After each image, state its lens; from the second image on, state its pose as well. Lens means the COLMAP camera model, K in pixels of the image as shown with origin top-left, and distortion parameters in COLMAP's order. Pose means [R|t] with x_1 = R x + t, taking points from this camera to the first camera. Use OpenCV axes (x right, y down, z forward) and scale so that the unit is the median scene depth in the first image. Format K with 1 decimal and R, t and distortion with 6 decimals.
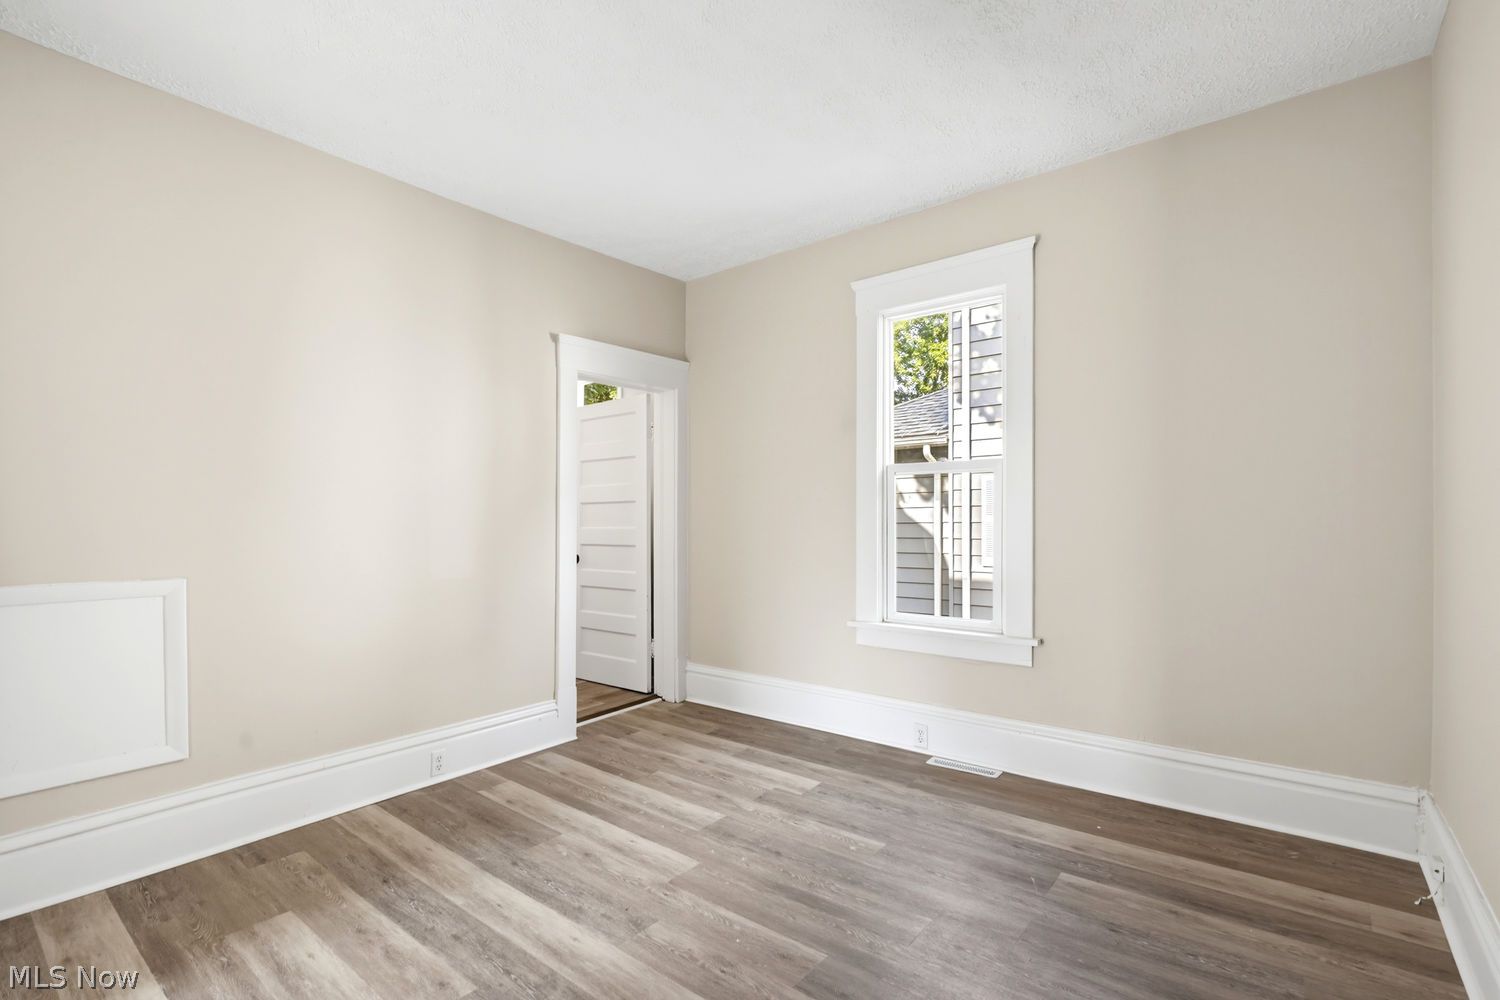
lens RADIAL K [[686.1, 0, 715.6], [0, 686.1, 518.5], [0, 0, 1]] dist [-0.005948, 0.002164]
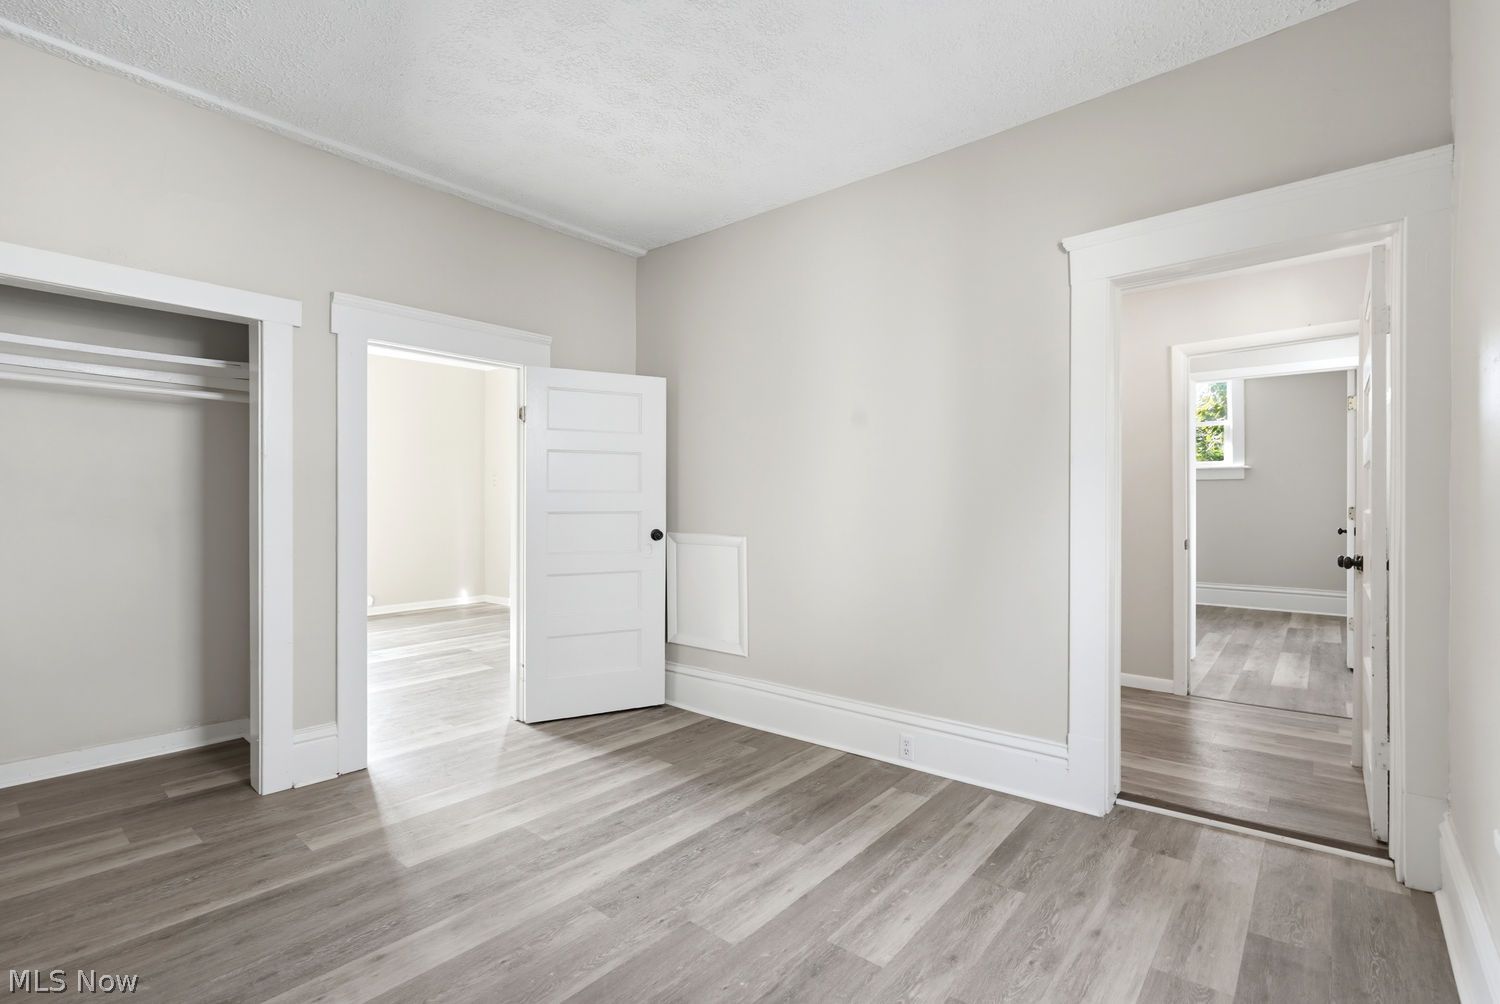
lens RADIAL K [[686.1, 0, 751.9], [0, 686.1, 503.0], [0, 0, 1]] dist [-0.005948, 0.002164]
pose [[0.020110, 0.012706, -0.999717, 0.648060], [0.004532, 0.999908, 0.012800, -0.004576], [0.999788, -0.004788, 0.020050, 0.877460]]
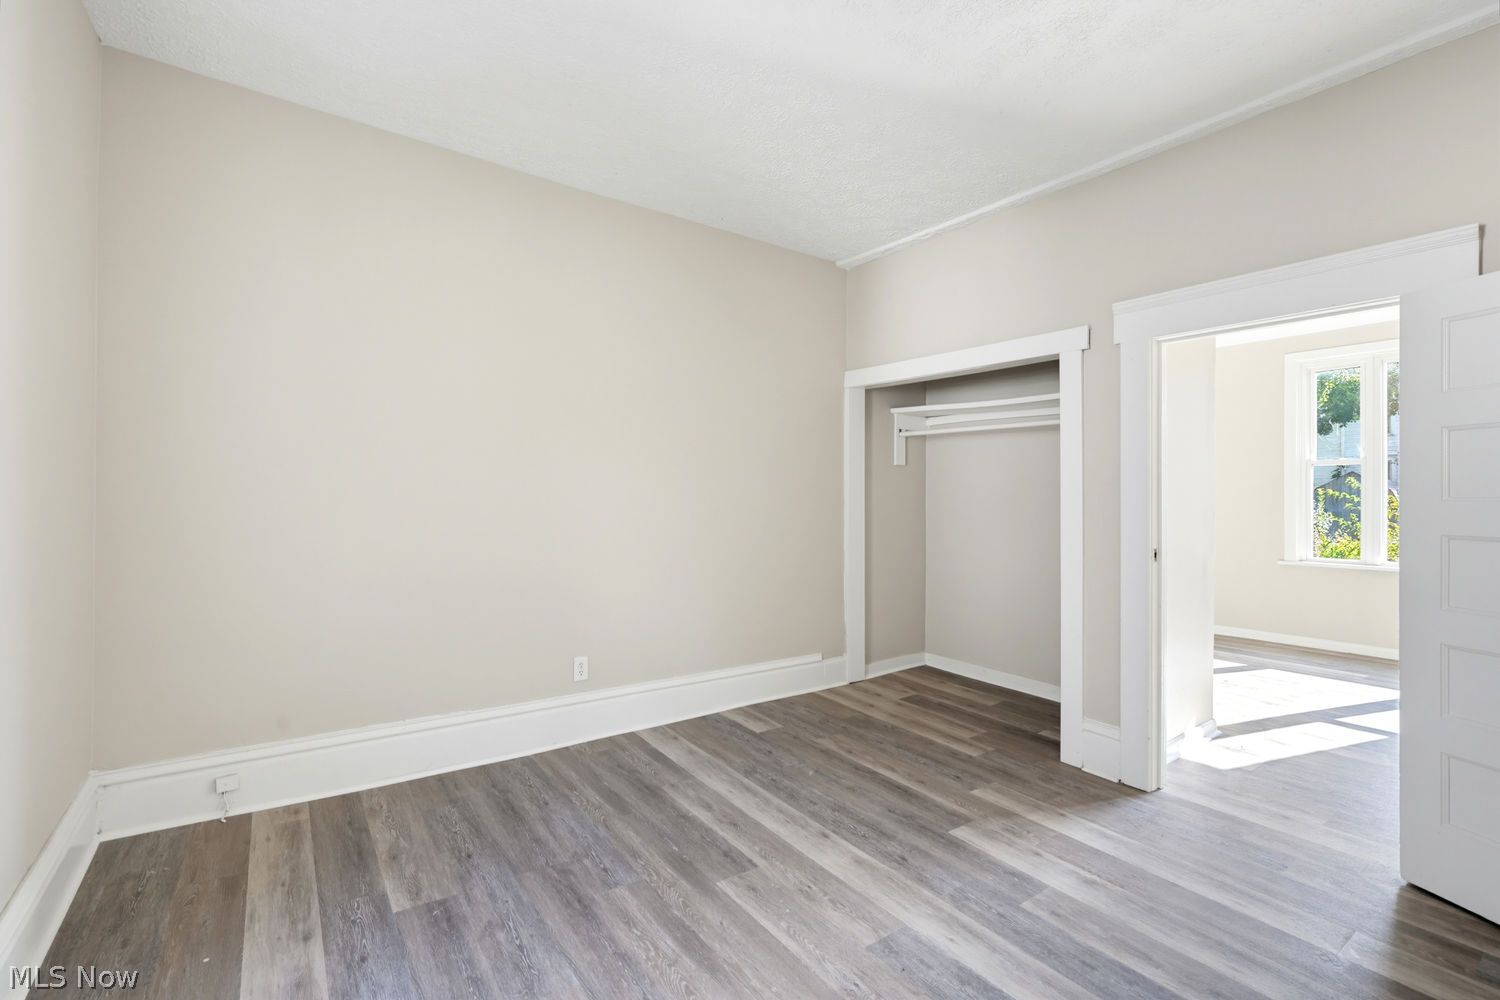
lens RADIAL K [[686.1, 0, 751.8], [0, 686.1, 500.3], [0, 0, 1]] dist [-0.005948, 0.002164]
pose [[-0.971944, -0.007496, 0.235094, -0.108869], [-0.008608, 0.999956, -0.003701, -0.002096], [-0.235056, -0.005621, -0.971966, 1.428500]]
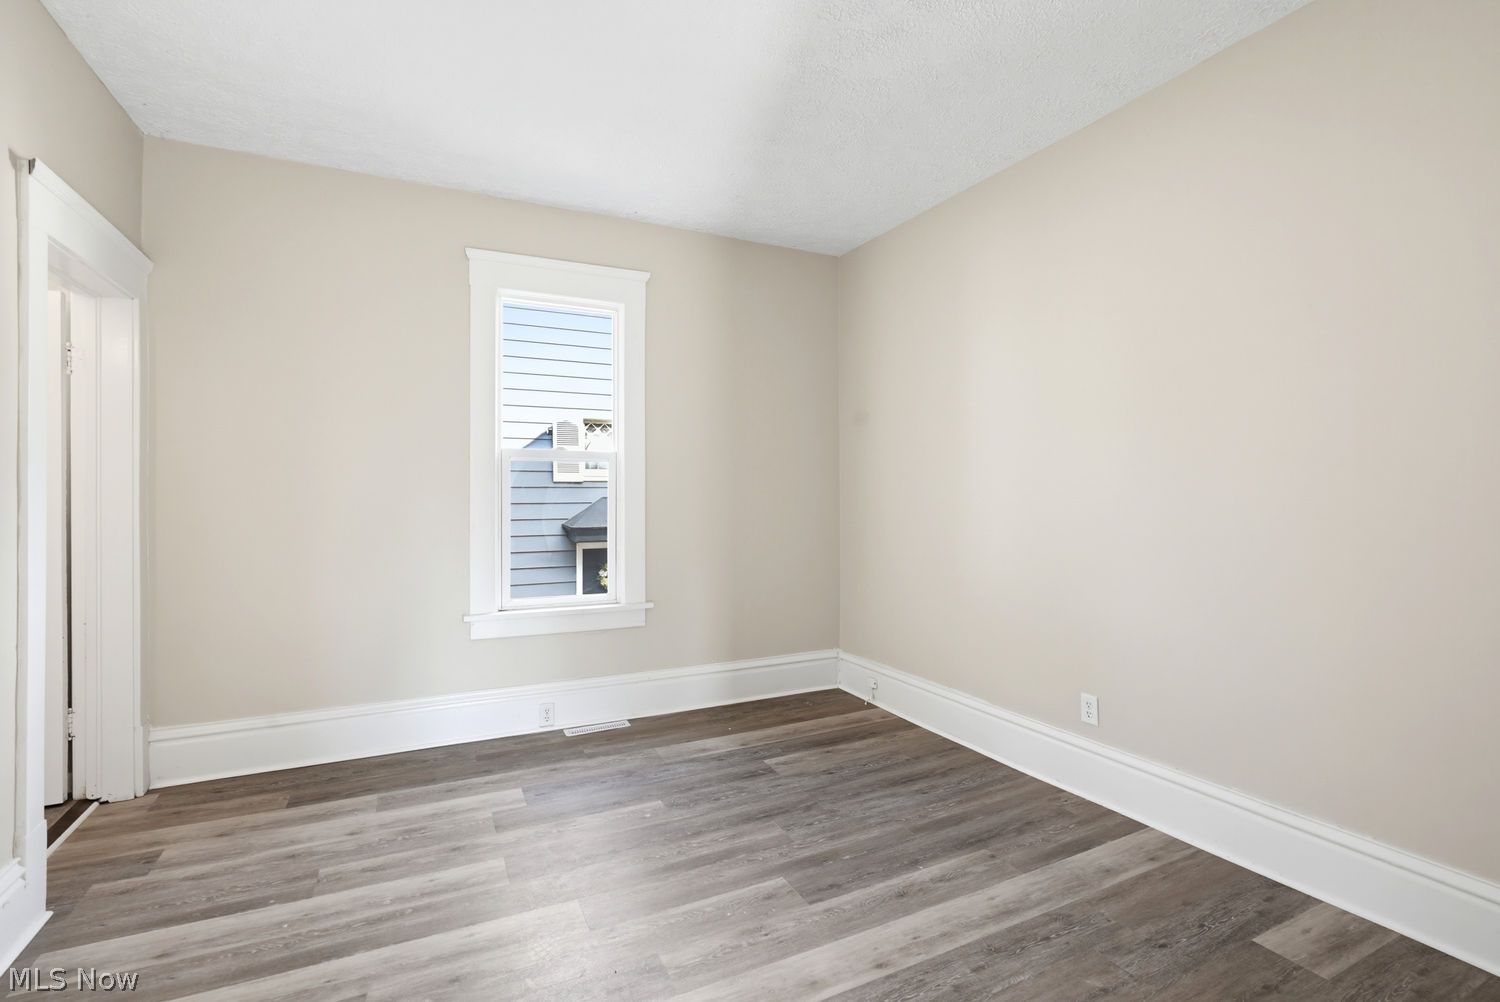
lens RADIAL K [[678.3, 0, 728.5], [0, 678.3, 494.4], [0, 0, 1]] dist [-0.002539, 0.000949]
pose [[0.422098, 0.007787, 0.906517, -0.636831], [-0.001742, 0.999968, -0.007778, -0.008767], [-0.906548, 0.001704, 0.422098, 0.398463]]
